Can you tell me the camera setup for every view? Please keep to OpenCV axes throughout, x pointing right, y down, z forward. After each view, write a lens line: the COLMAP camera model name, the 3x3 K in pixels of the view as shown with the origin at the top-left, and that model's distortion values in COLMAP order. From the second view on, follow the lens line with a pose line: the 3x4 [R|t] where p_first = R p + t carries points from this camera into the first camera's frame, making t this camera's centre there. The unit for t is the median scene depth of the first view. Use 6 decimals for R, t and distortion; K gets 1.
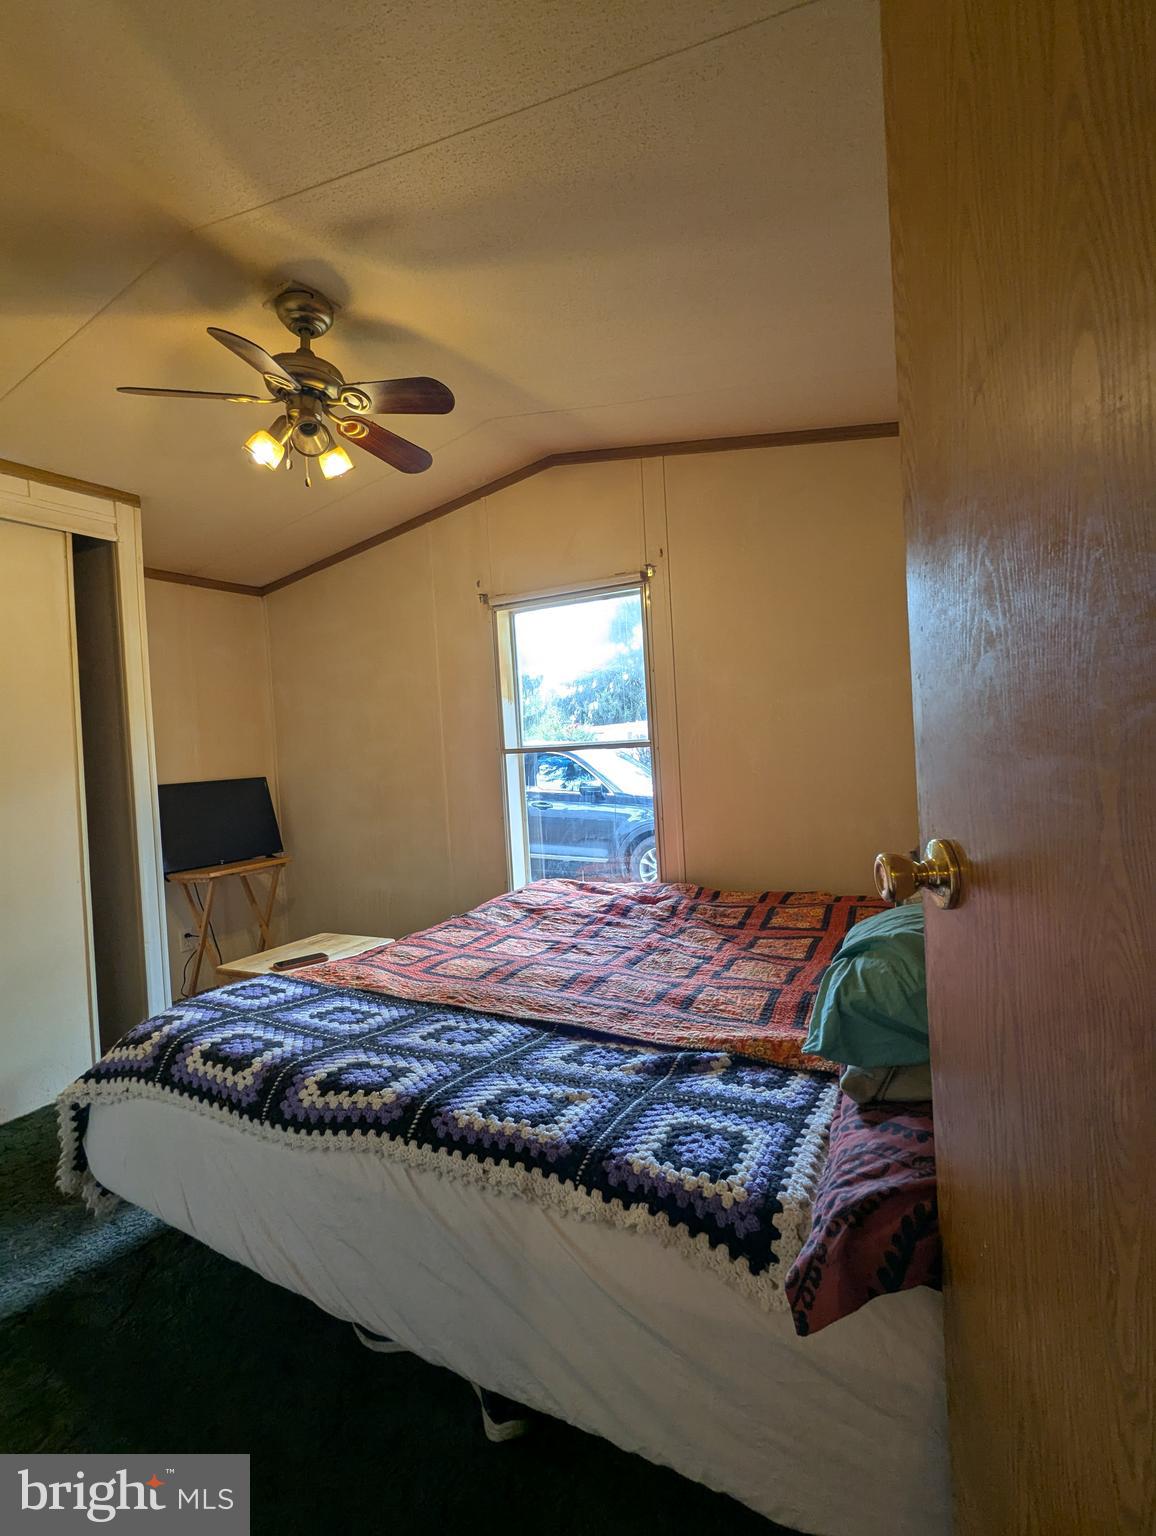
lens RADIAL K [[729.5, 0, 581.7], [0, 729.5, 759.8], [0, 0, 1]] dist [-0.001448, -0.000099]
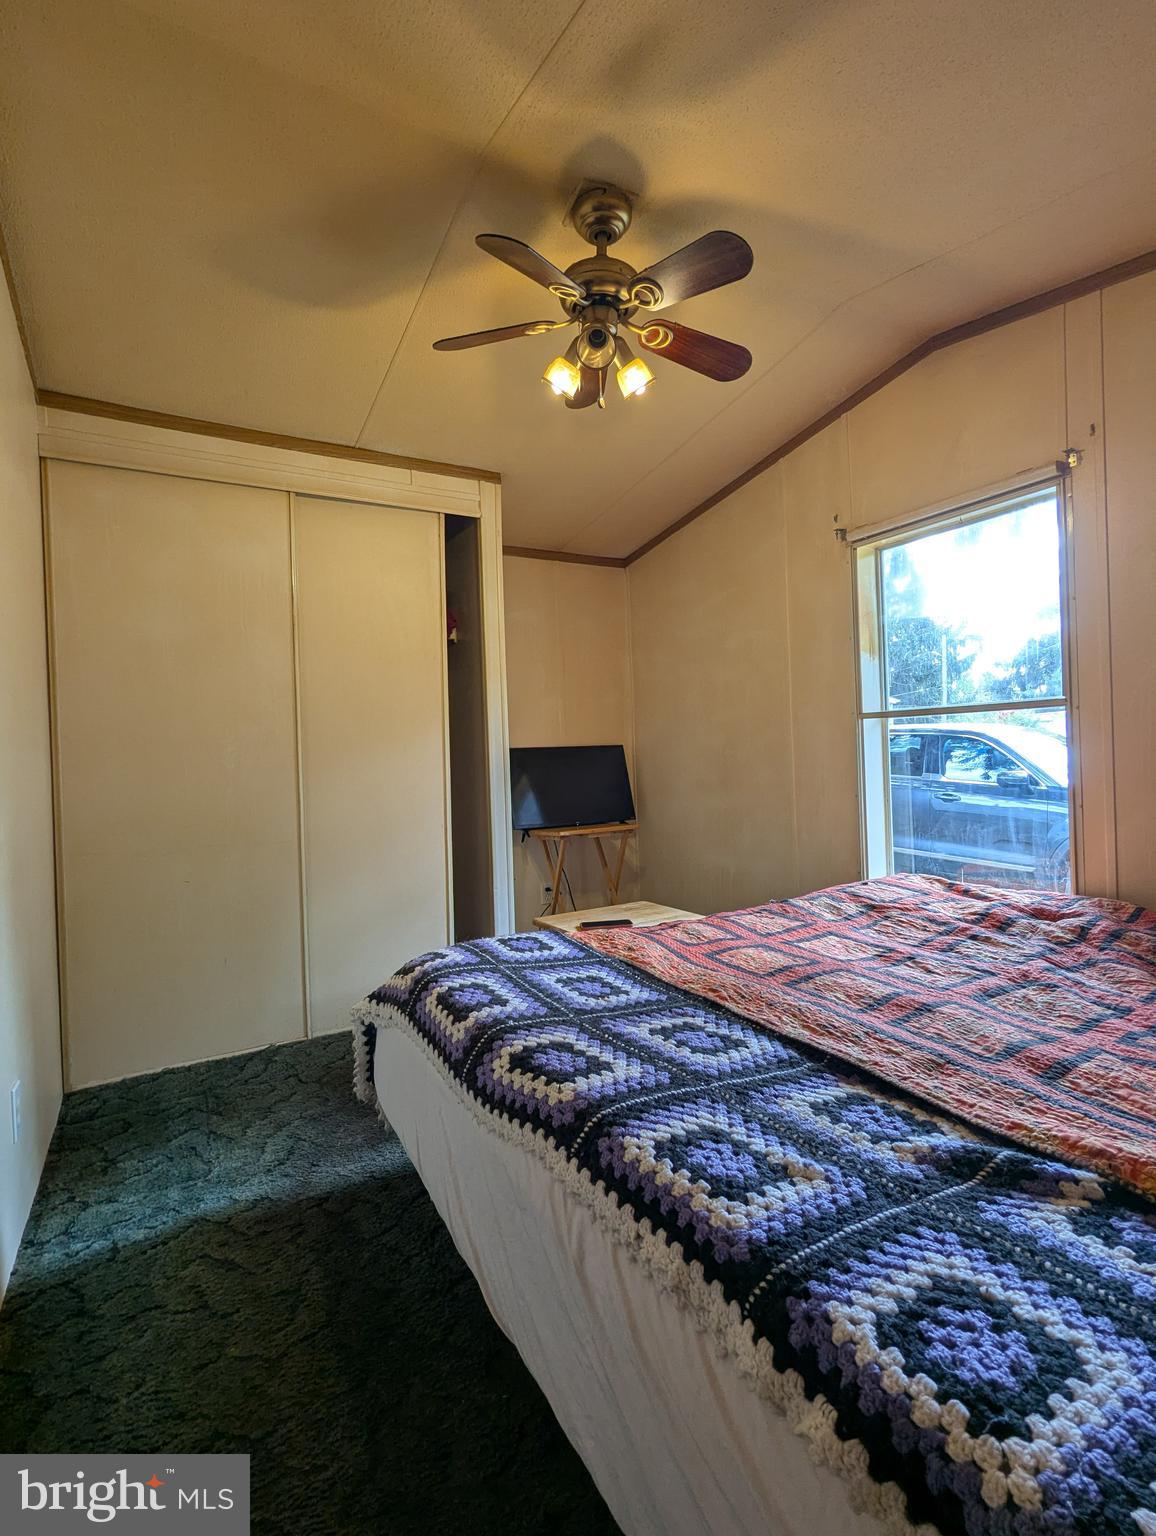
lens RADIAL K [[729.5, 0, 581.7], [0, 729.5, 759.8], [0, 0, 1]] dist [-0.001448, -0.000099]
pose [[0.853763, 0.031730, -0.519695, 0.113542], [-0.024739, 0.999486, 0.020382, 0.059719], [0.520075, -0.004545, 0.854109, 0.244518]]
